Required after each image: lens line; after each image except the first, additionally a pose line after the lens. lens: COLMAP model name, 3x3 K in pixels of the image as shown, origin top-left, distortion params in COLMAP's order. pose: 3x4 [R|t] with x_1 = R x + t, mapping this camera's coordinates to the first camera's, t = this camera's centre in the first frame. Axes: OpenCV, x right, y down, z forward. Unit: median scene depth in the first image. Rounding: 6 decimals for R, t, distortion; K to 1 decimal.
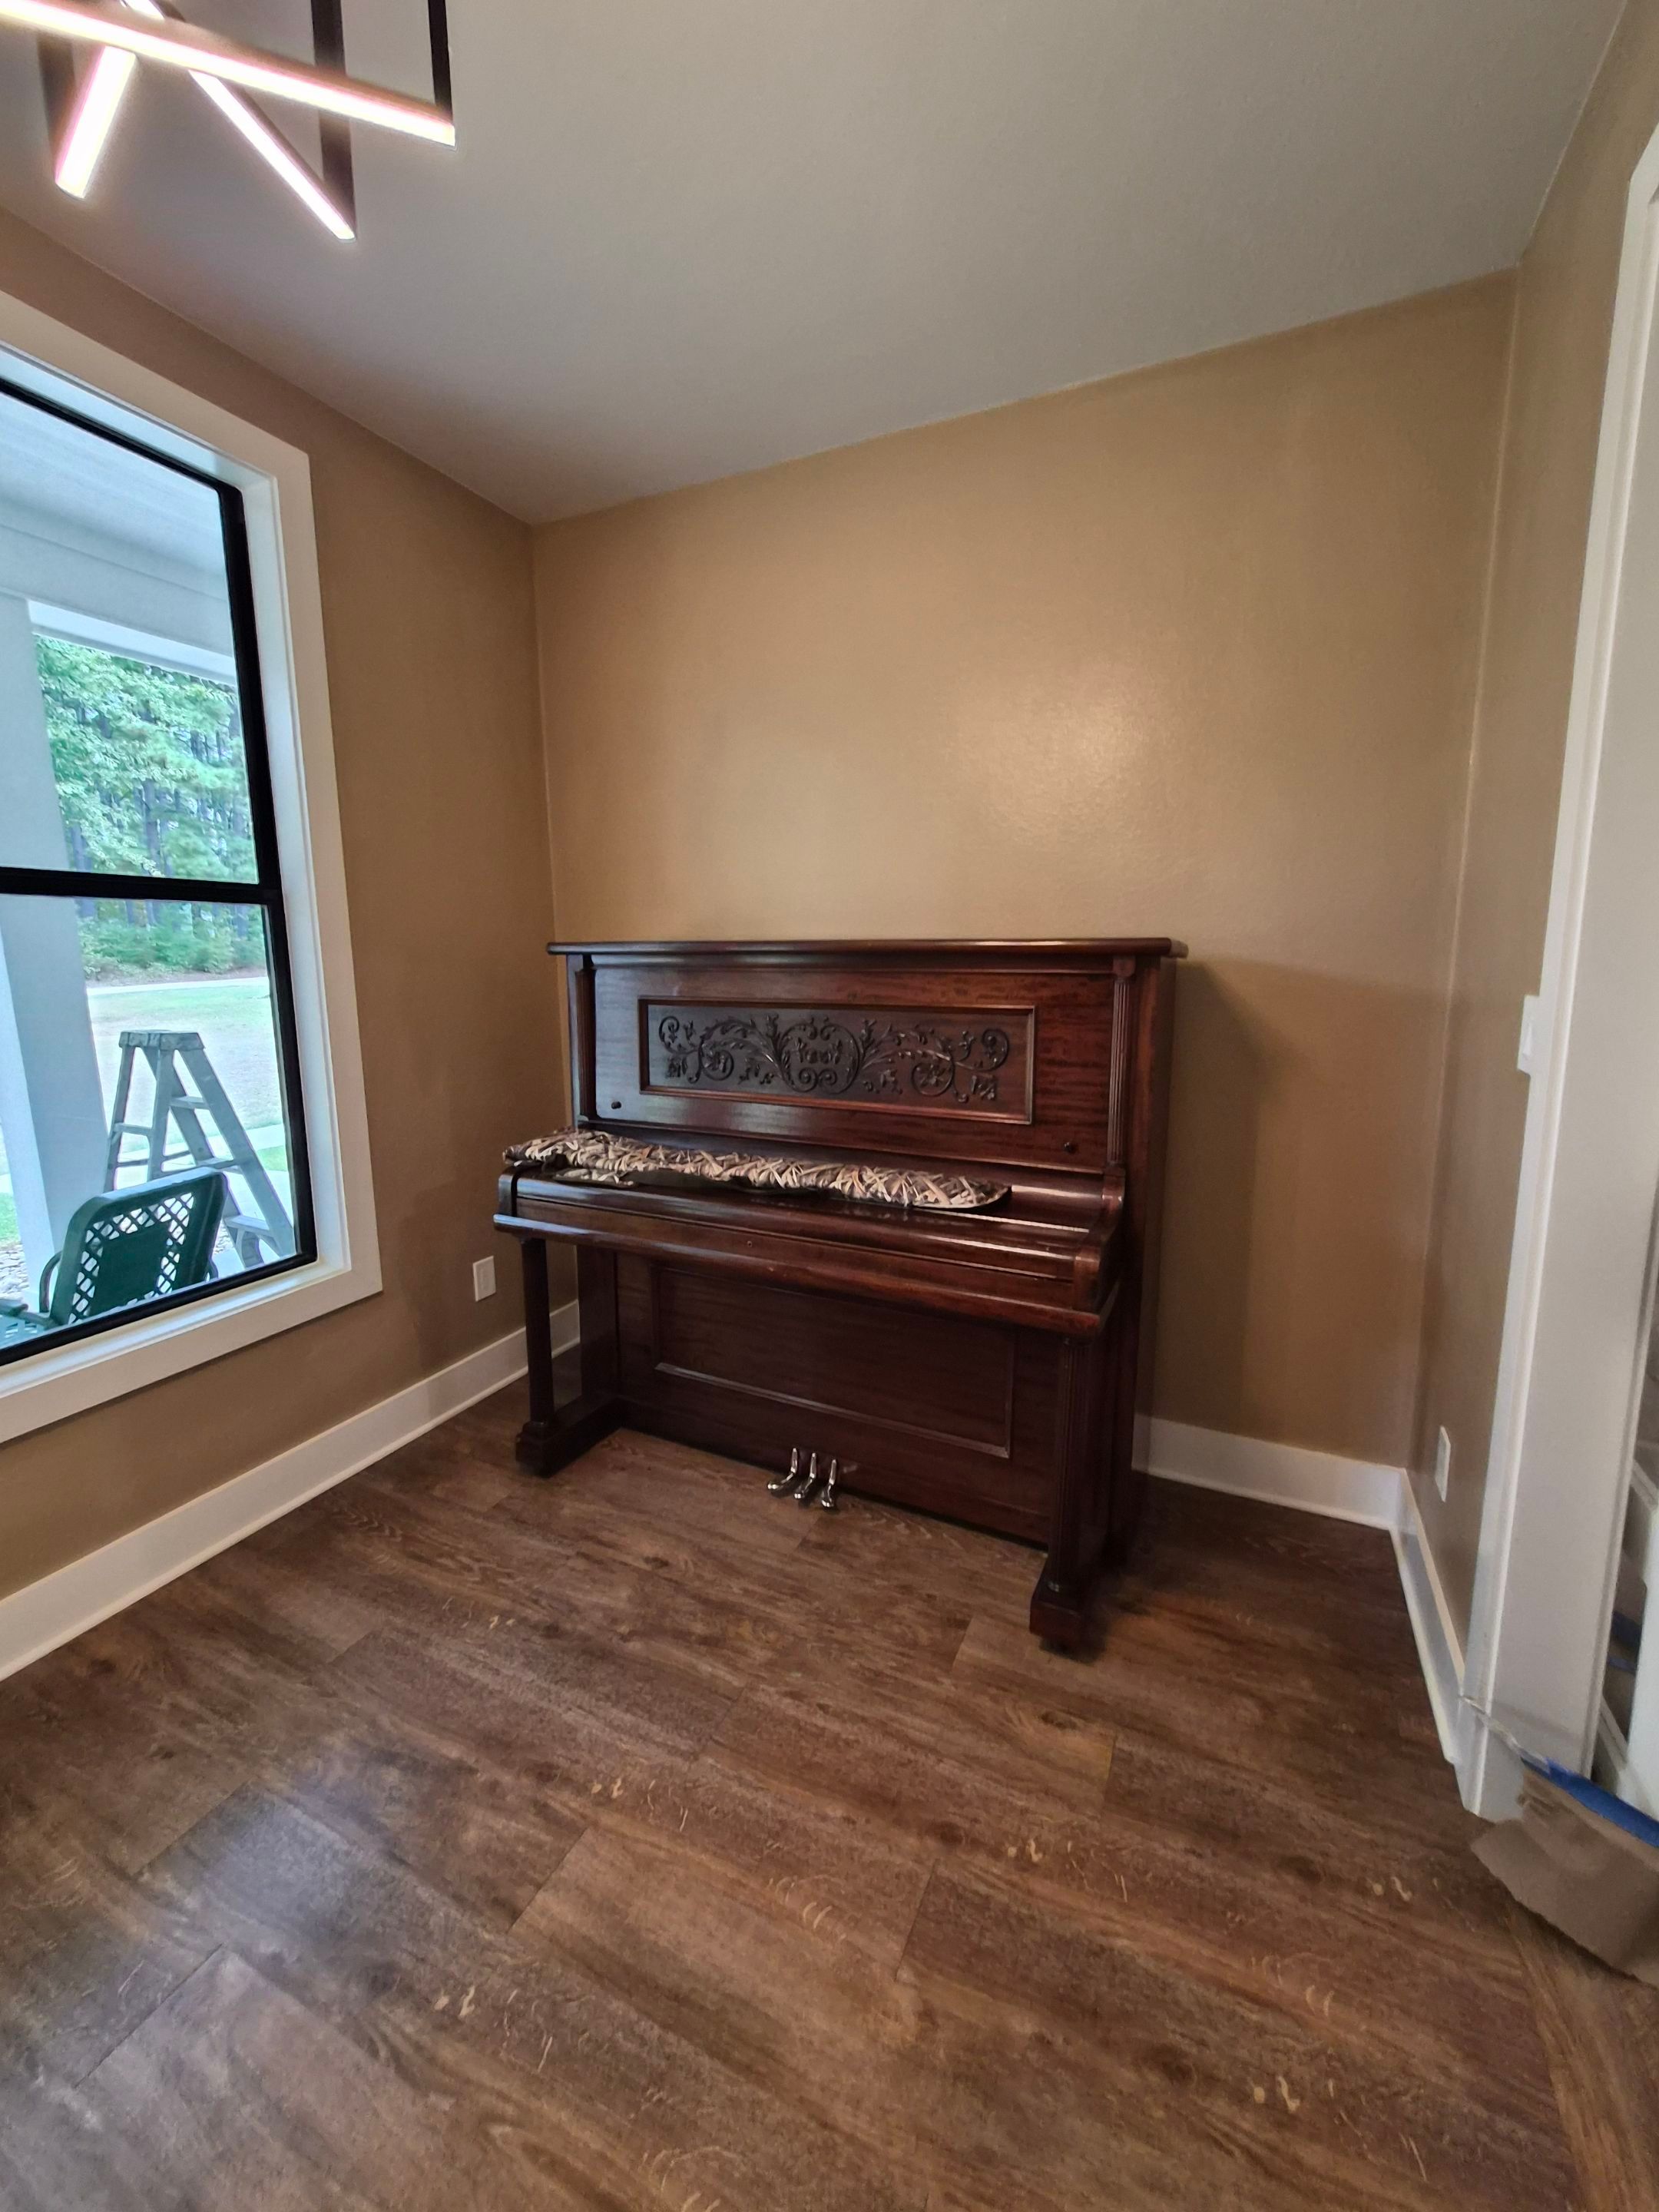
lens RADIAL K [[864.6, 0, 840.2], [0, 864.6, 1105.9], [0, 0, 1]] dist [-0.001685, 0.000290]
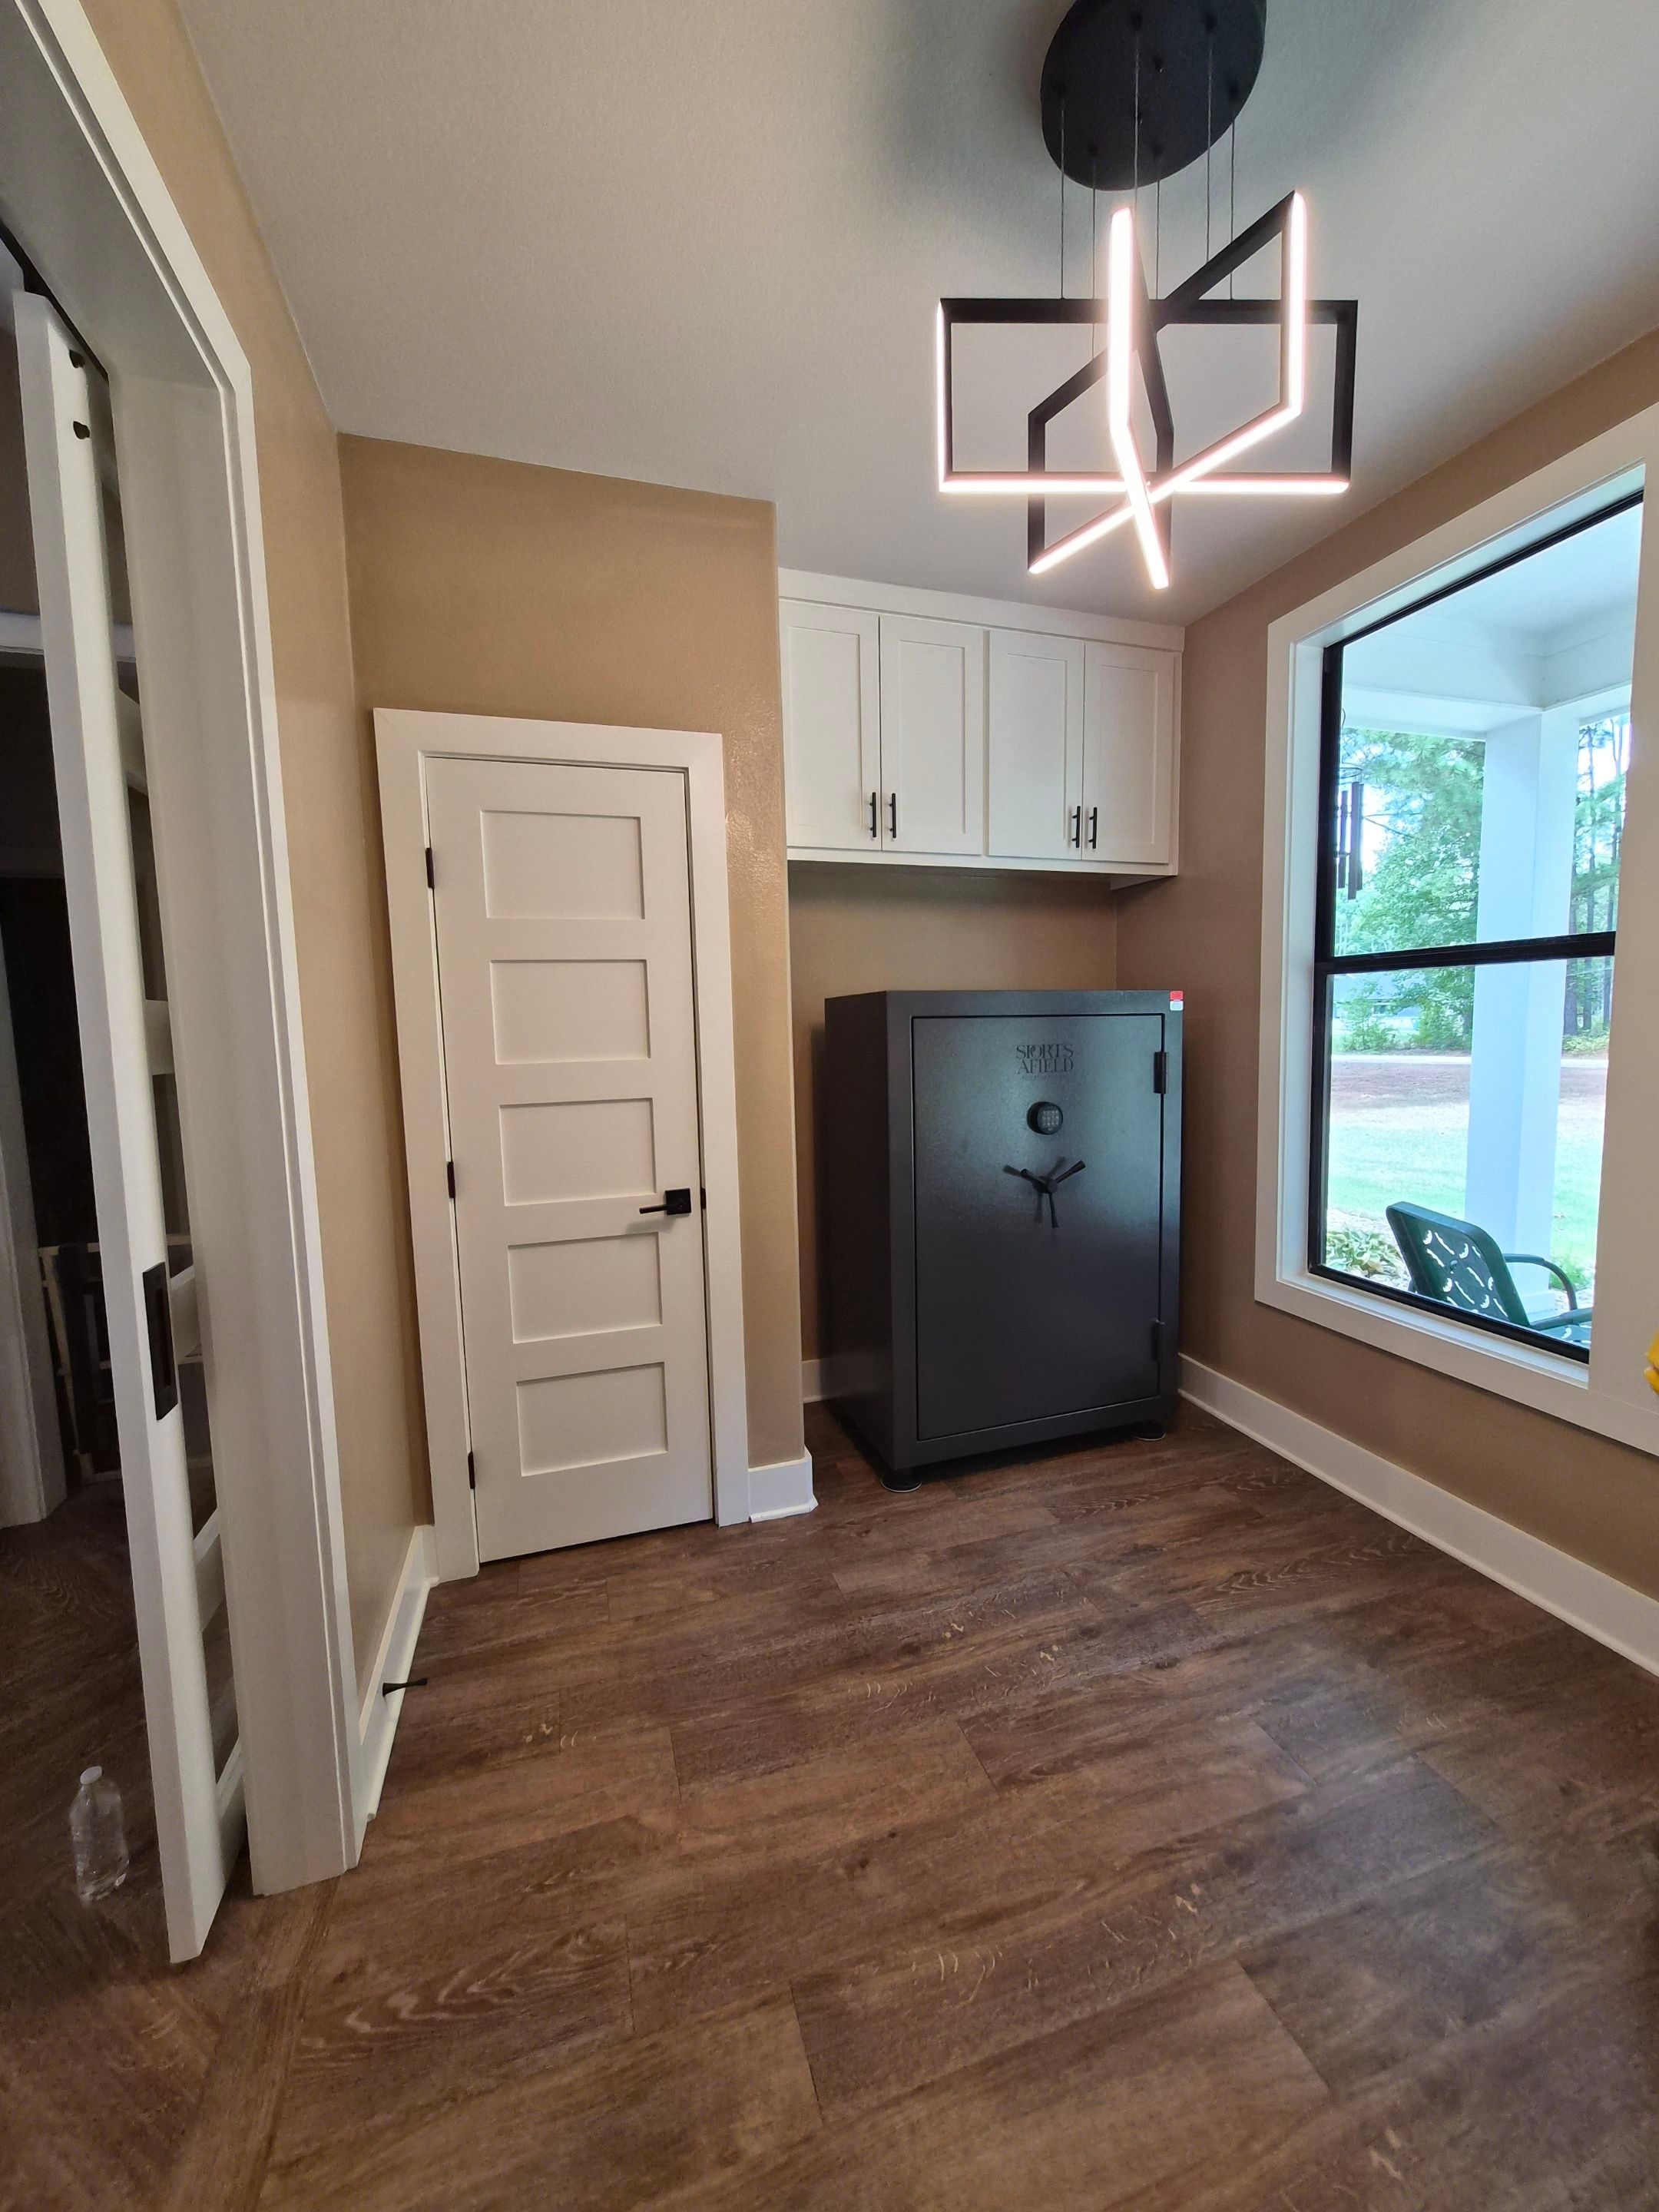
lens RADIAL K [[892.2, 0, 850.9], [0, 892.2, 1140.9], [0, 0, 1]] dist [-0.000057, 0.000195]
pose [[-0.731917, 0.108494, -0.672701, 0.383238], [-0.094497, 0.961541, 0.257893, -0.146095], [0.674810, 0.252324, -0.693516, 0.804107]]
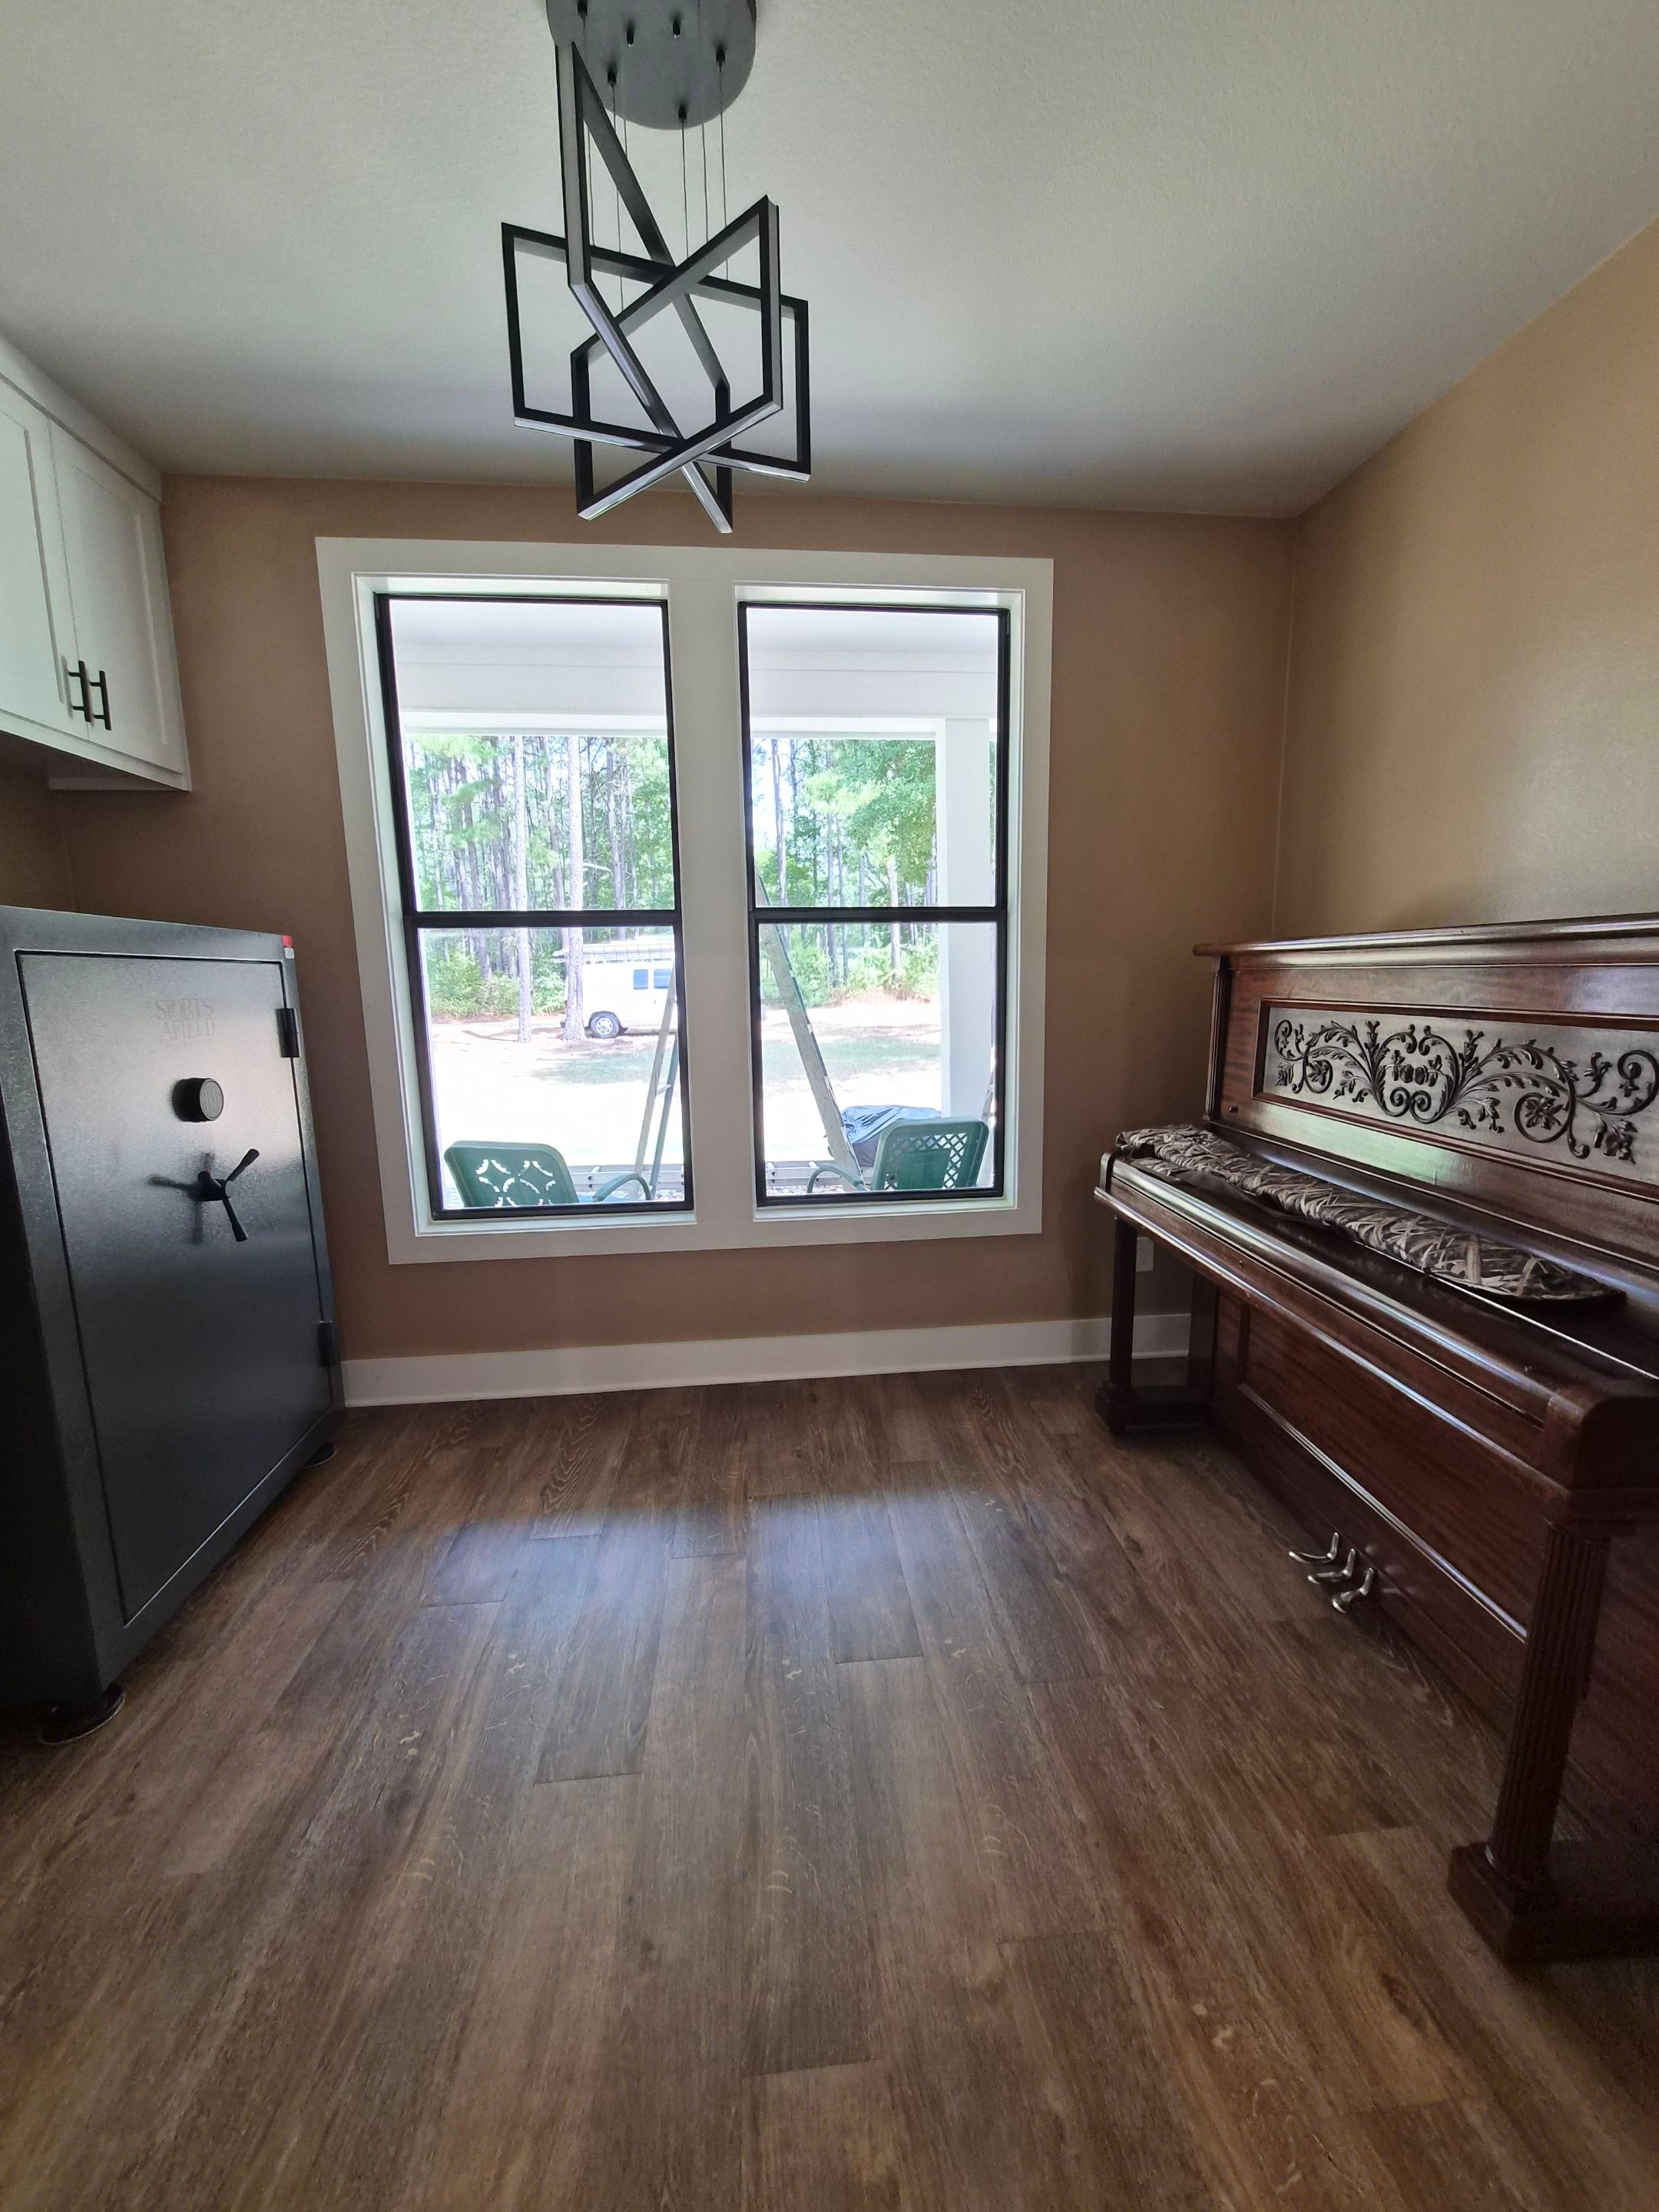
lens RADIAL K [[851.6, 0, 864.9], [0, 851.6, 1135.2], [0, 0, 1]] dist [-0.000852, 0.000434]
pose [[0.526212, 0.152738, -0.836523, 0.441709], [-0.134906, 0.986273, 0.095218, -0.009254], [0.839584, 0.062747, 0.539594, 0.167862]]
